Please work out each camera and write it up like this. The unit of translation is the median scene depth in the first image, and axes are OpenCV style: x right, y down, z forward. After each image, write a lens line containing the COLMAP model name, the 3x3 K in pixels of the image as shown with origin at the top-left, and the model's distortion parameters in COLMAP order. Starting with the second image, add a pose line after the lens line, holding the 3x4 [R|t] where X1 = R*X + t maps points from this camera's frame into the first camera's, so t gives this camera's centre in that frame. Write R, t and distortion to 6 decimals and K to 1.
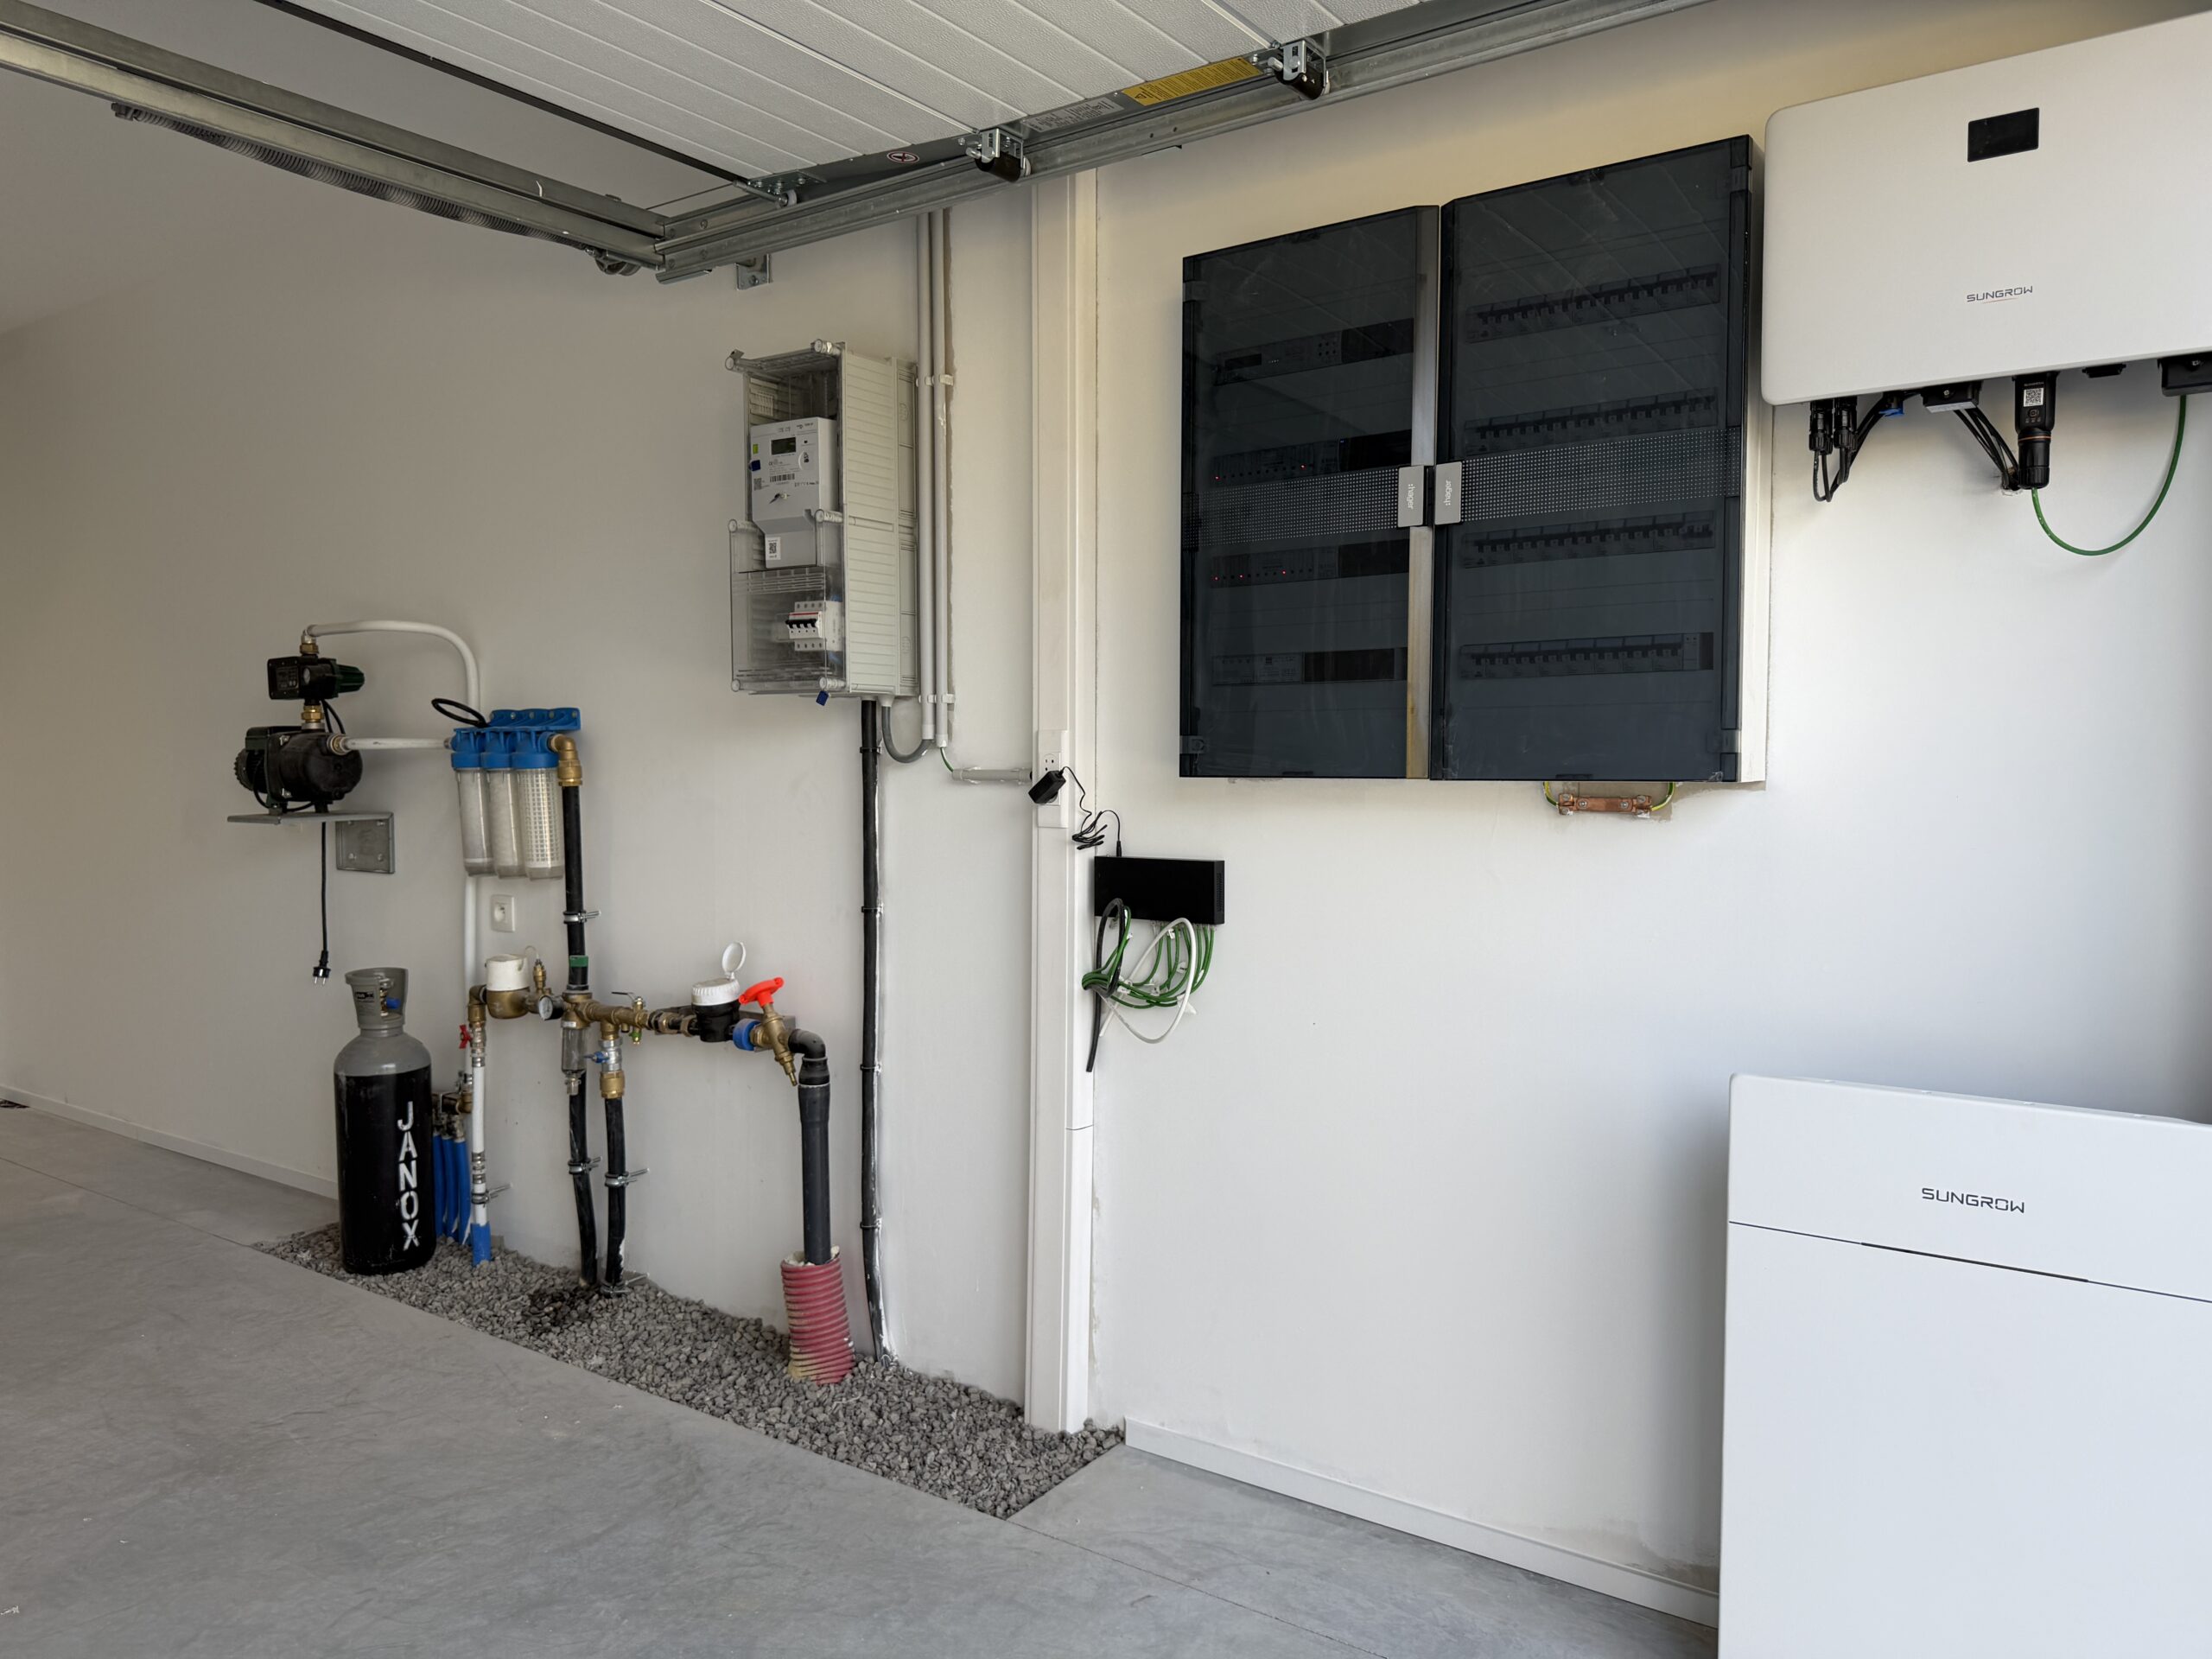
lens RADIAL K [[1546.3, 0, 1106.0], [0, 1546.3, 829.5], [0, 0, 1]] dist [0.080618, -0.135471]
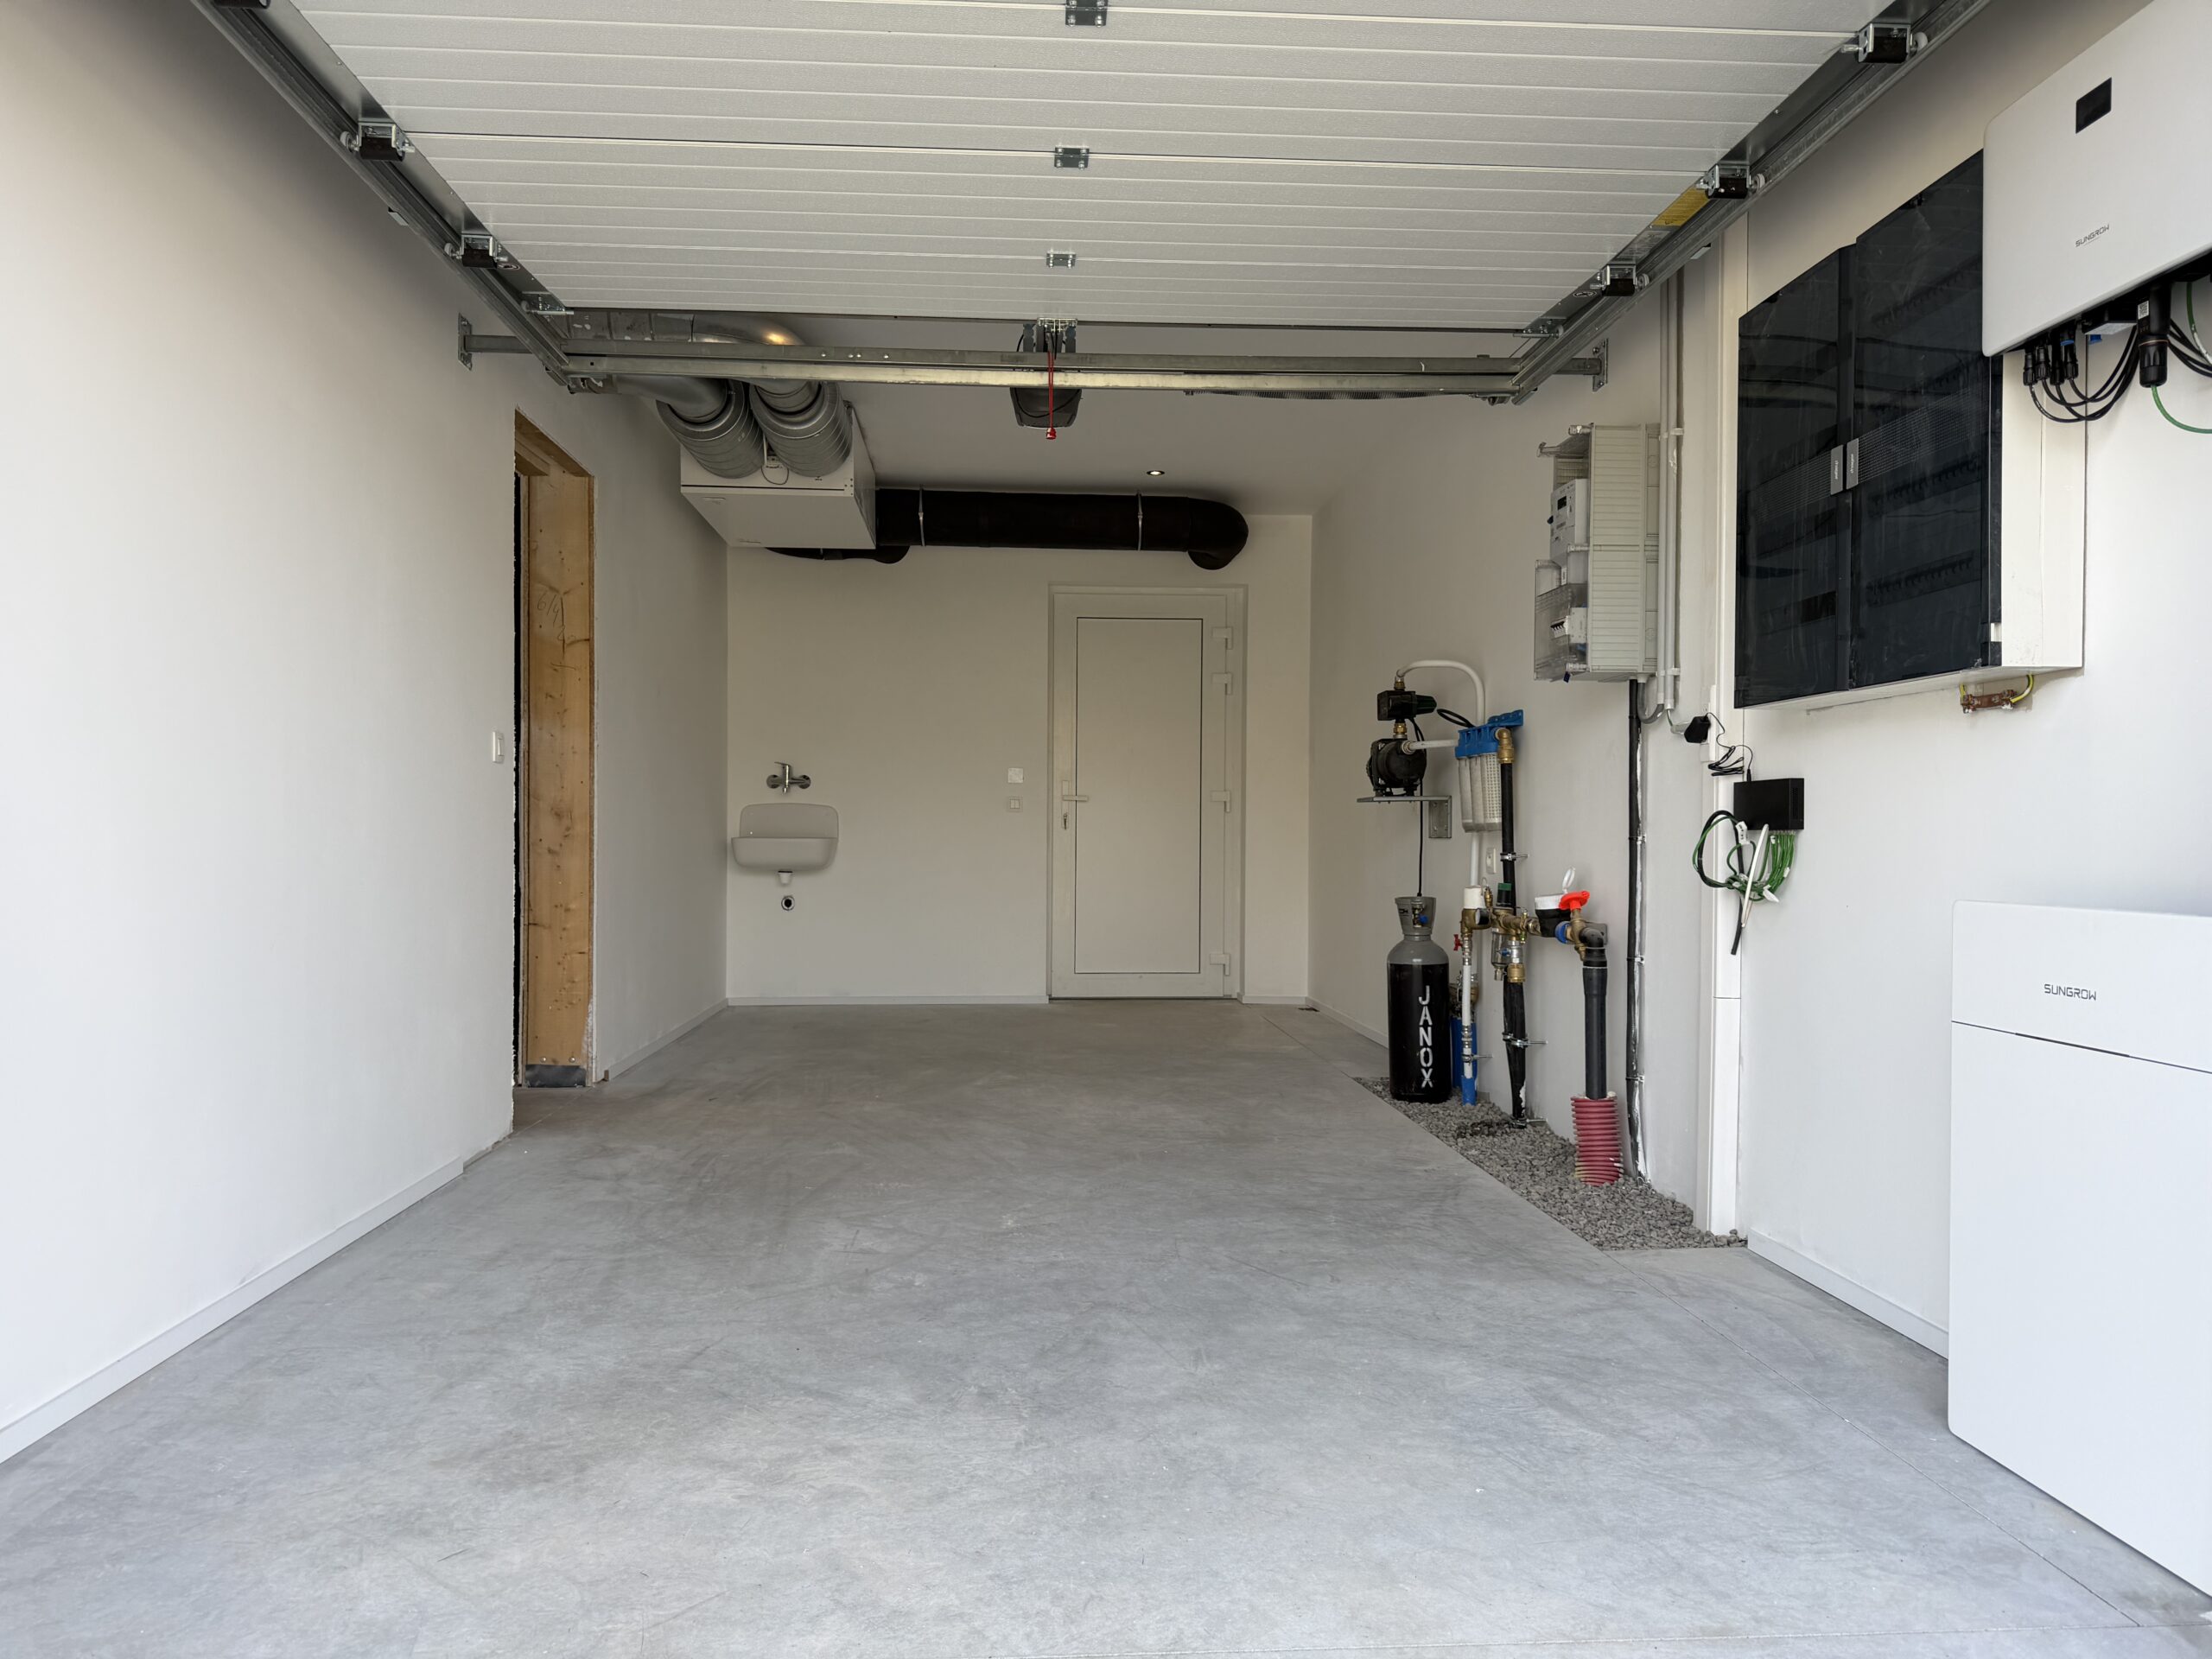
lens RADIAL K [[1546.3, 0, 1106.0], [0, 1546.3, 829.5], [0, 0, 1]] dist [0.080618, -0.135471]
pose [[0.631099, -0.004503, -0.775689, 0.600719], [-0.033803, 0.998874, -0.033300, 0.105645], [0.774966, 0.047237, 0.630236, -0.189471]]
